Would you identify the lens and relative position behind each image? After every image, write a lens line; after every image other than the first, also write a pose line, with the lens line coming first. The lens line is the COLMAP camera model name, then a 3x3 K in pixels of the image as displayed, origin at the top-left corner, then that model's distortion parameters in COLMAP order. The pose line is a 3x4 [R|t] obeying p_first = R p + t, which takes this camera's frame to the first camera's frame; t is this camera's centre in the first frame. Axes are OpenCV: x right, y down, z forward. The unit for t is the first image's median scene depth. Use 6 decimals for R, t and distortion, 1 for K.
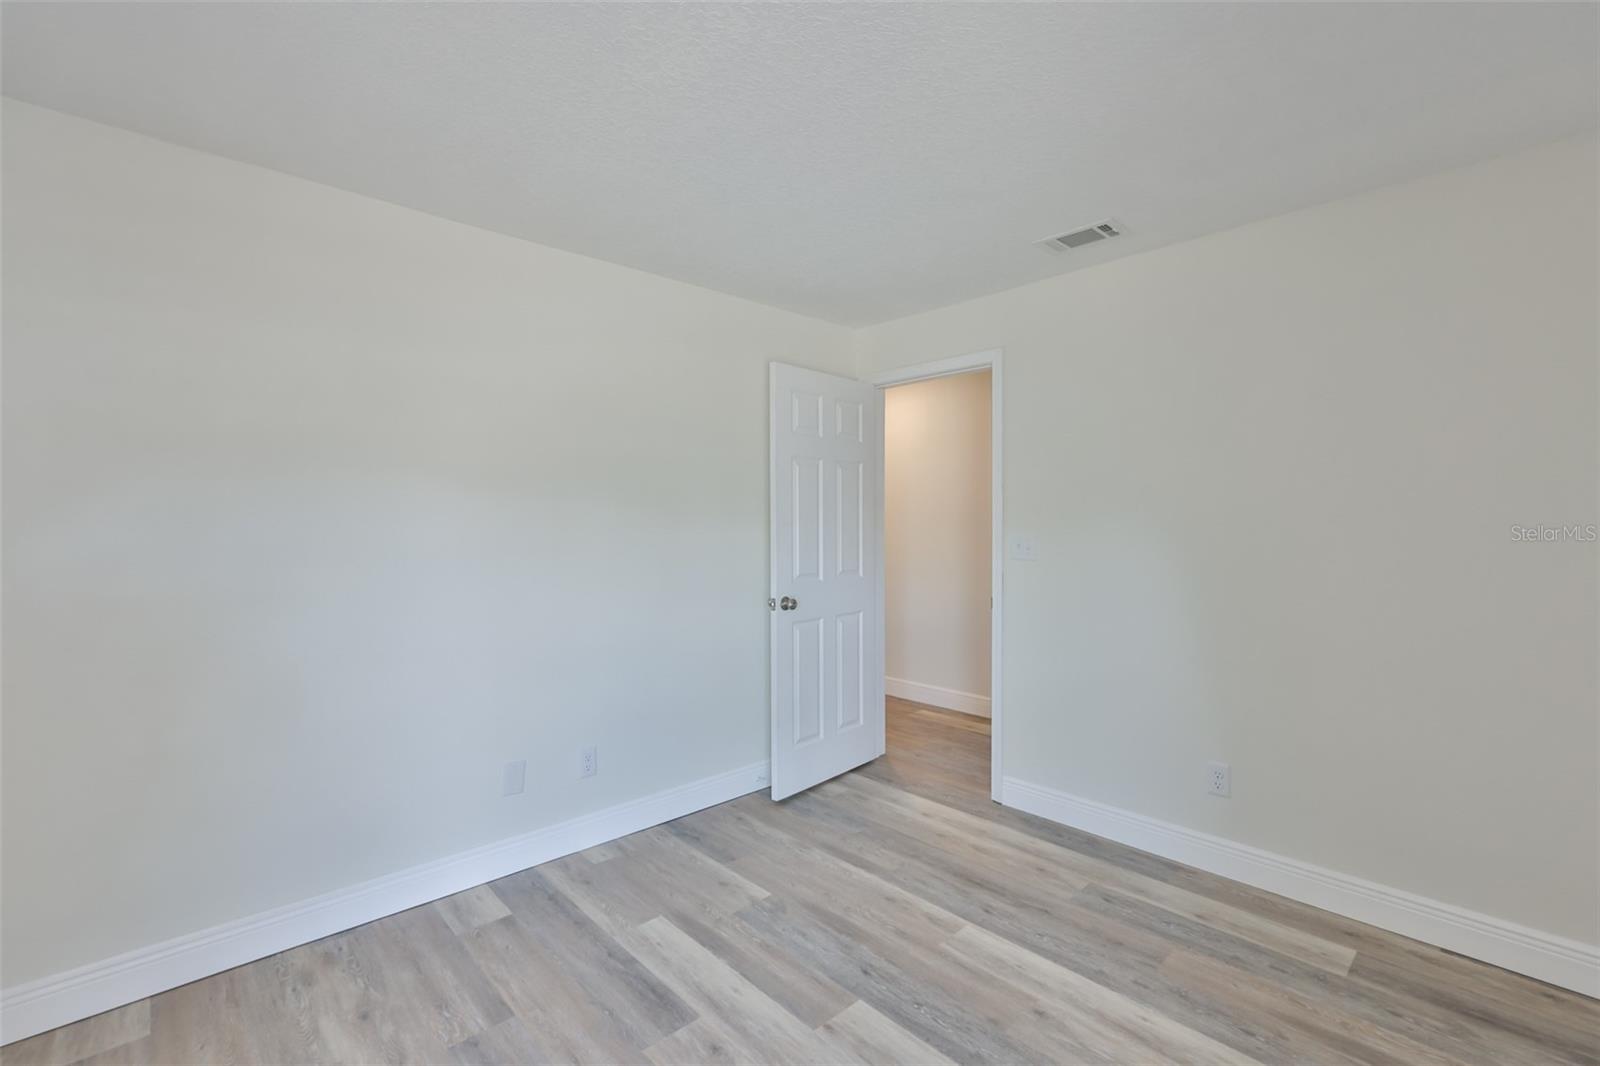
lens RADIAL K [[720.4, 0, 814.0], [0, 720.4, 534.4], [0, 0, 1]] dist [-0.003405, -0.000597]
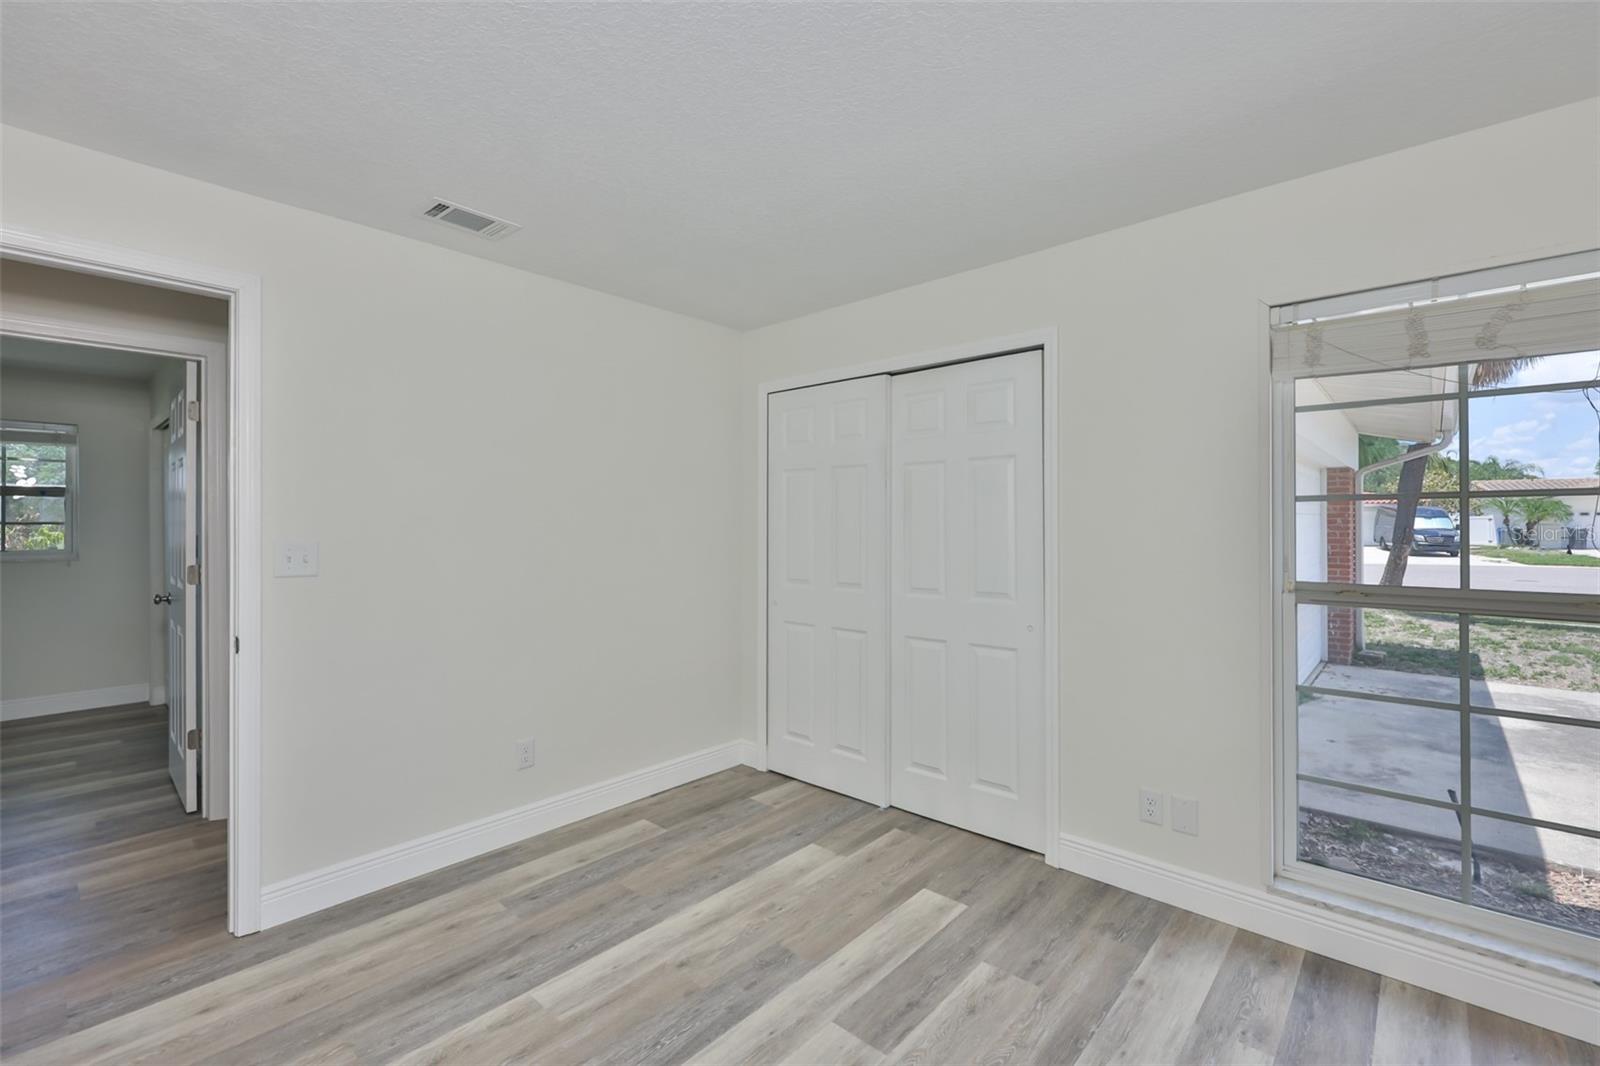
lens RADIAL K [[720.4, 0, 792.7], [0, 720.4, 523.4], [0, 0, 1]] dist [-0.003405, -0.000597]
pose [[-0.080682, 0.002899, 0.996736, -0.751877], [0.034017, 0.999421, -0.000153, -0.004207], [-0.996159, 0.033894, -0.080734, 0.842308]]
